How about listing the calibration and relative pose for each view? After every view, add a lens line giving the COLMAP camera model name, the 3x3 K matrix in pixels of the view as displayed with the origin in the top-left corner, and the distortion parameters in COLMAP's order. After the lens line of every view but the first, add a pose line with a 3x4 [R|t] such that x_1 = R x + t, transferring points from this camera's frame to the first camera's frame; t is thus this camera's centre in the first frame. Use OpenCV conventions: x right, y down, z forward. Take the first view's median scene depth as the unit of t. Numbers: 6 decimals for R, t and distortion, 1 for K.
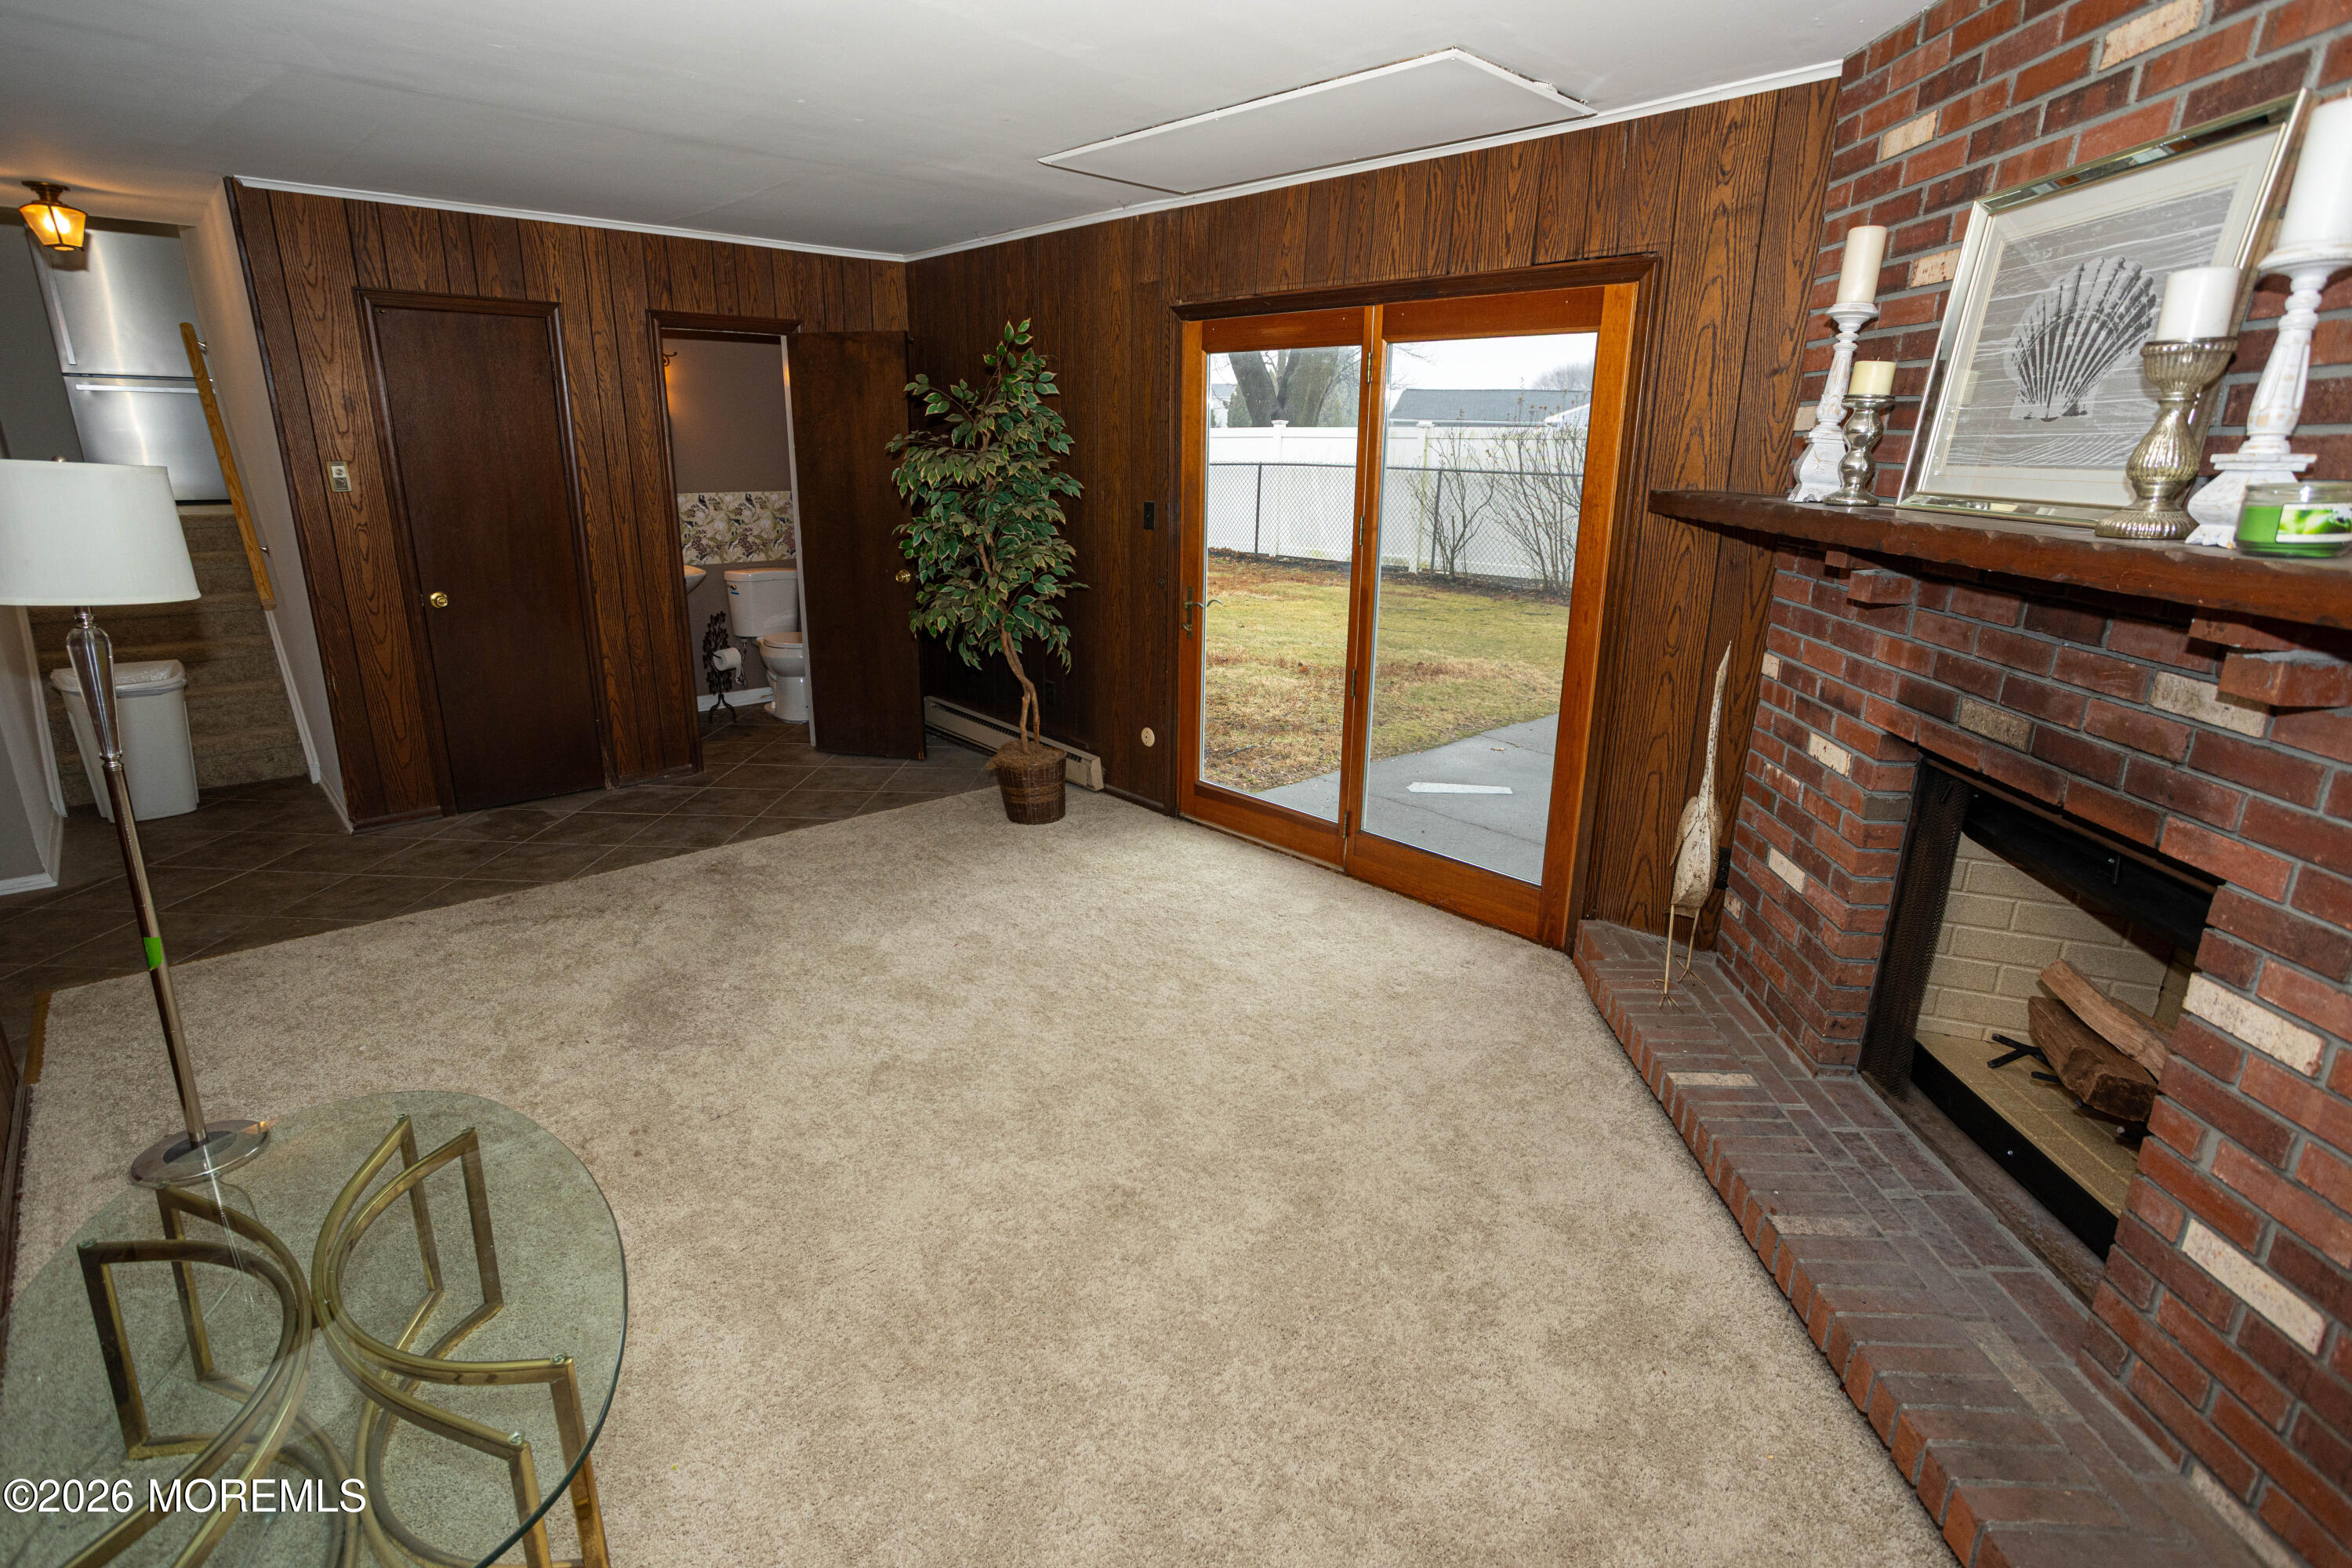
lens RADIAL K [[1157.1, 0, 1167.3], [0, 1157.1, 788.8], [0, 0, 1]] dist [-0.060789, 0.034671]
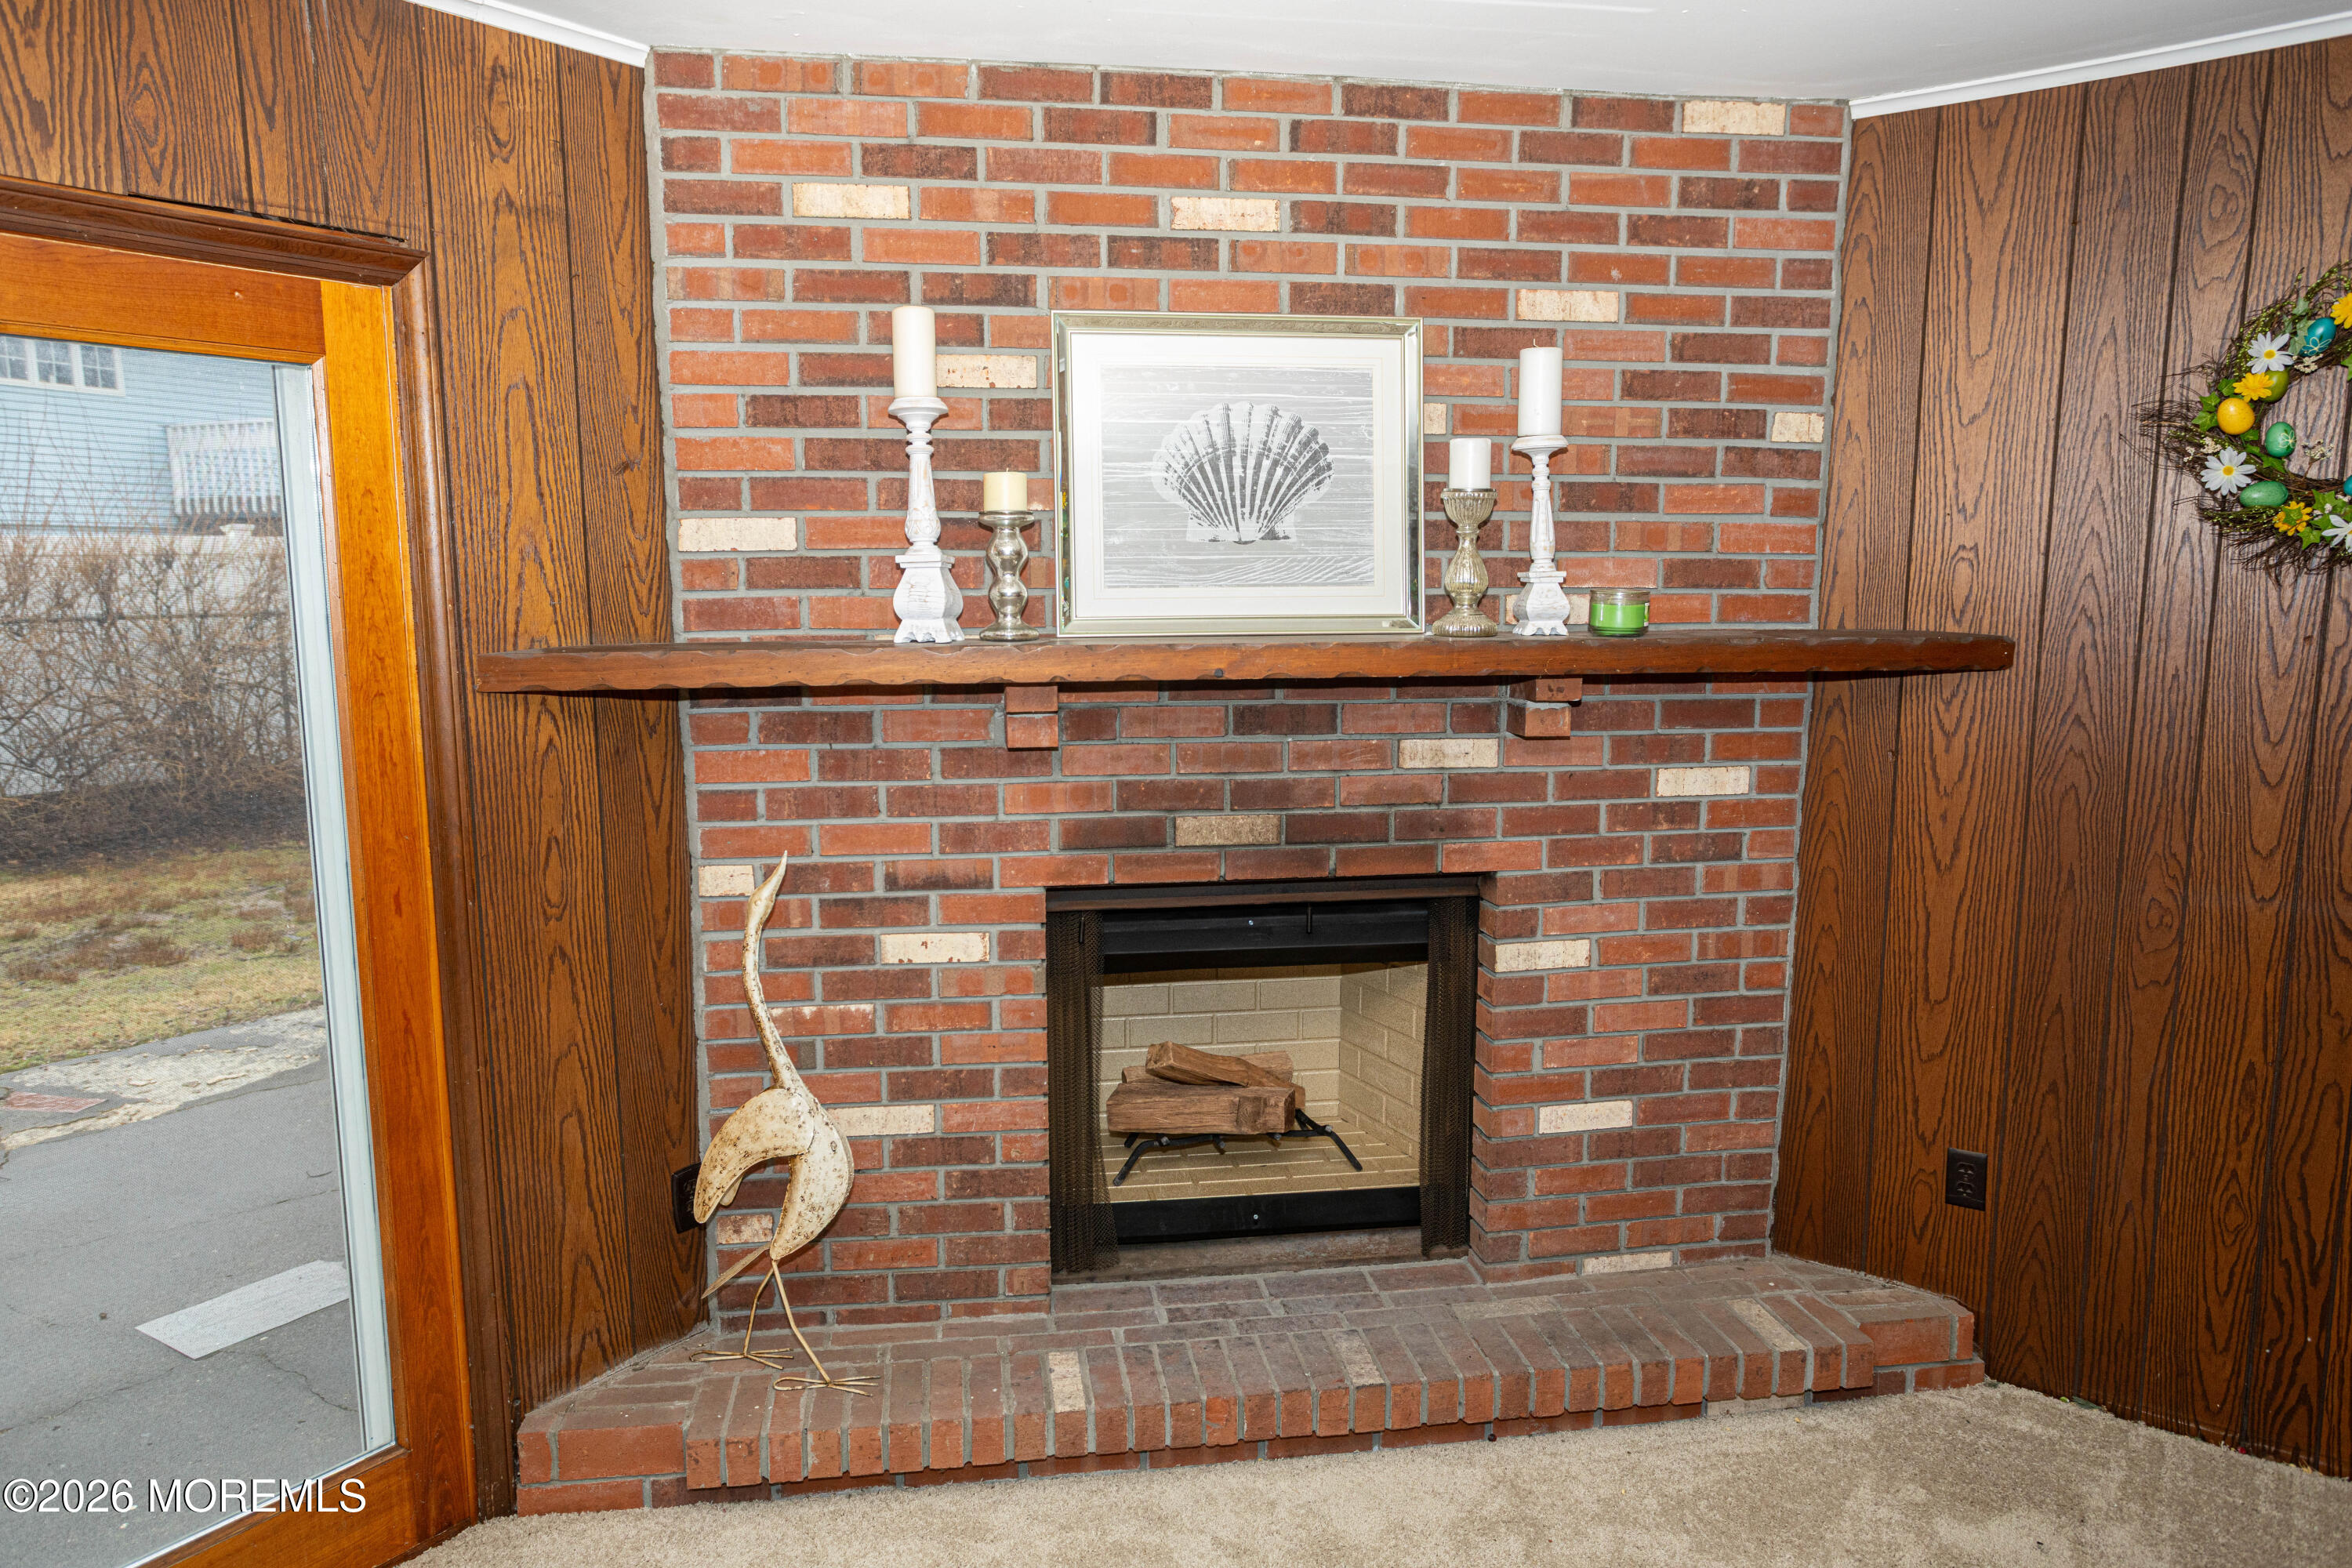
lens RADIAL K [[1542.7, 0, 1111.1], [0, 1542.7, 796.6], [0, 0, 1]] dist [-0.009189, 0.002119]
pose [[-0.182949, -0.157016, 0.970503, -0.655460], [0.289829, 0.934678, 0.205855, -0.441417], [-0.939430, 0.318940, -0.125491, 1.382925]]
